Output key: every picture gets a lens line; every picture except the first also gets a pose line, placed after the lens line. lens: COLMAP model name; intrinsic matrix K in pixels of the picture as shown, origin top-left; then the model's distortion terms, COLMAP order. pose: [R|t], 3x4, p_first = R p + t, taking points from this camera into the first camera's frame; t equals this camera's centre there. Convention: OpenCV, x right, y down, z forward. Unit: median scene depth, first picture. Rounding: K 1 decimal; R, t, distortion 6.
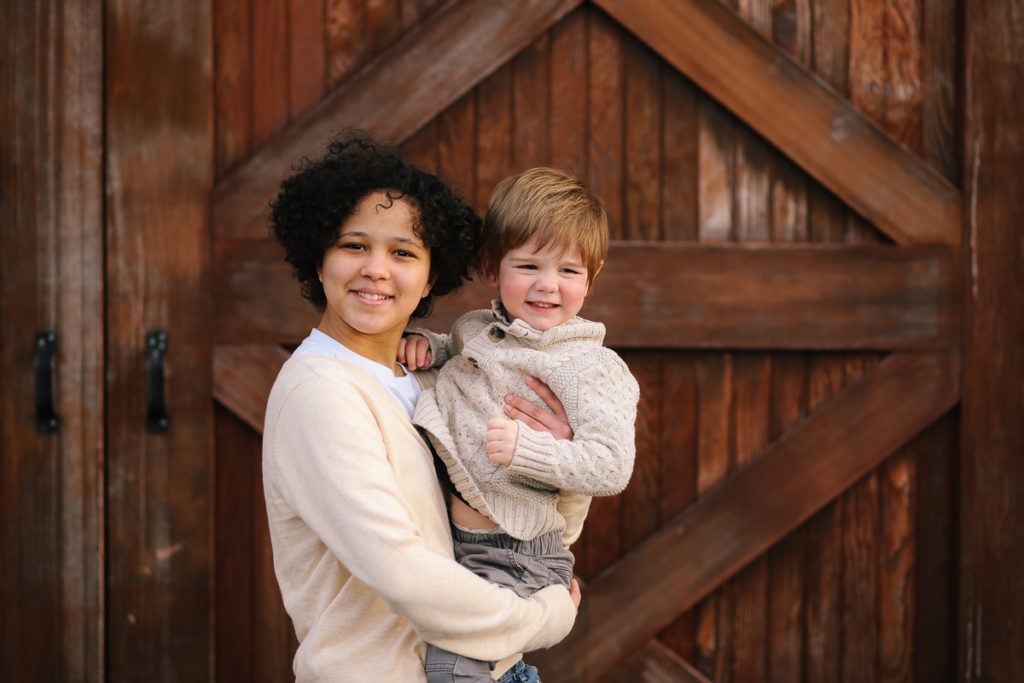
lens RADIAL K [[2842.9, 0, 467.1], [0, 2842.9, 350.4], [0, 0, 1]] dist [-0.015363, 0.000000]
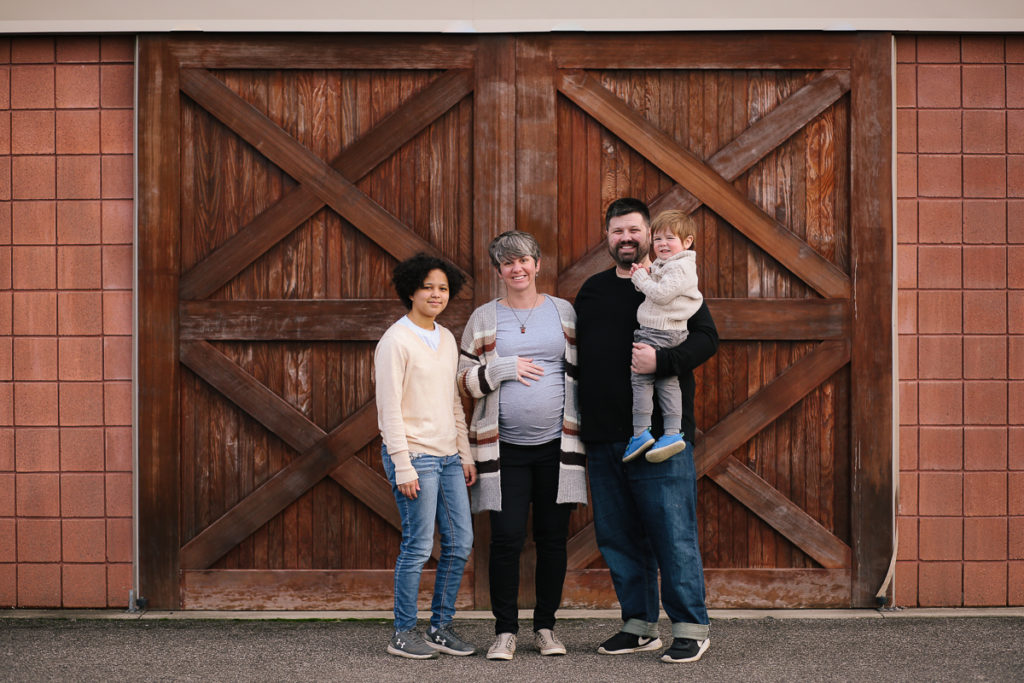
lens RADIAL K [[2842.9, 0, 463.8], [0, 2842.9, 347.7], [0, 0, 1]] dist [-0.015363, 0.000000]
pose [[0.999980, -0.006238, 0.000429, -0.174849], [0.006248, 0.999442, -0.032798, 0.088692], [-0.000224, 0.032800, 0.999462, -1.549710]]
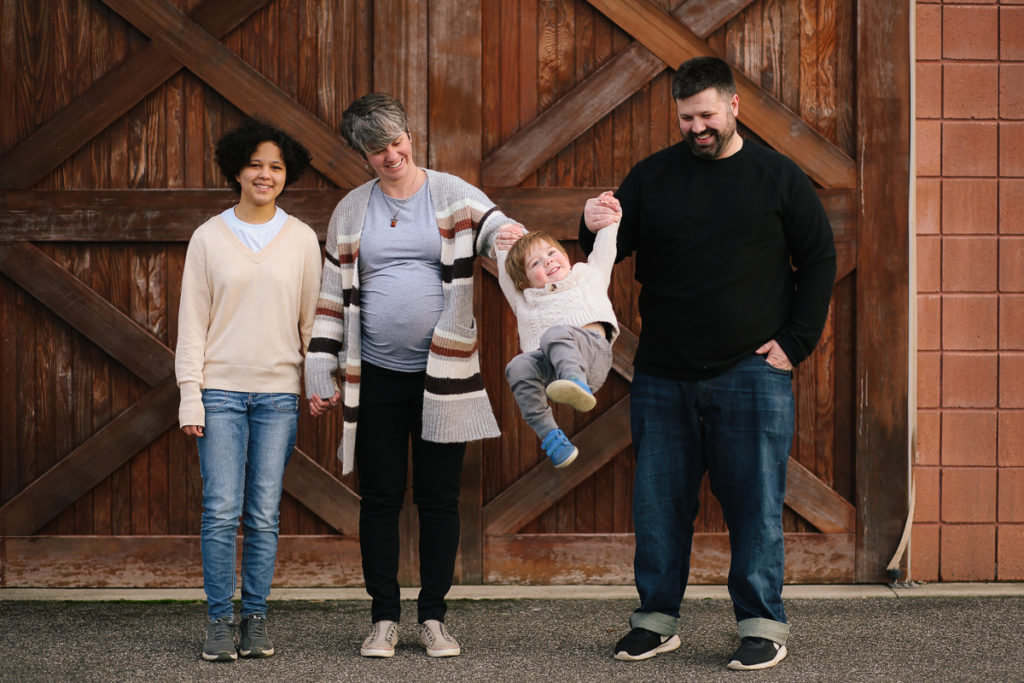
lens RADIAL K [[2842.9, 0, 507.0], [0, 2842.9, 345.5], [0, 0, 1]] dist [-0.015363, 0.000000]
pose [[0.999418, -0.006266, 0.033525, -0.139008], [0.006477, 0.999960, -0.006200, 0.083871], [-0.033485, 0.006414, 0.999419, -0.987292]]
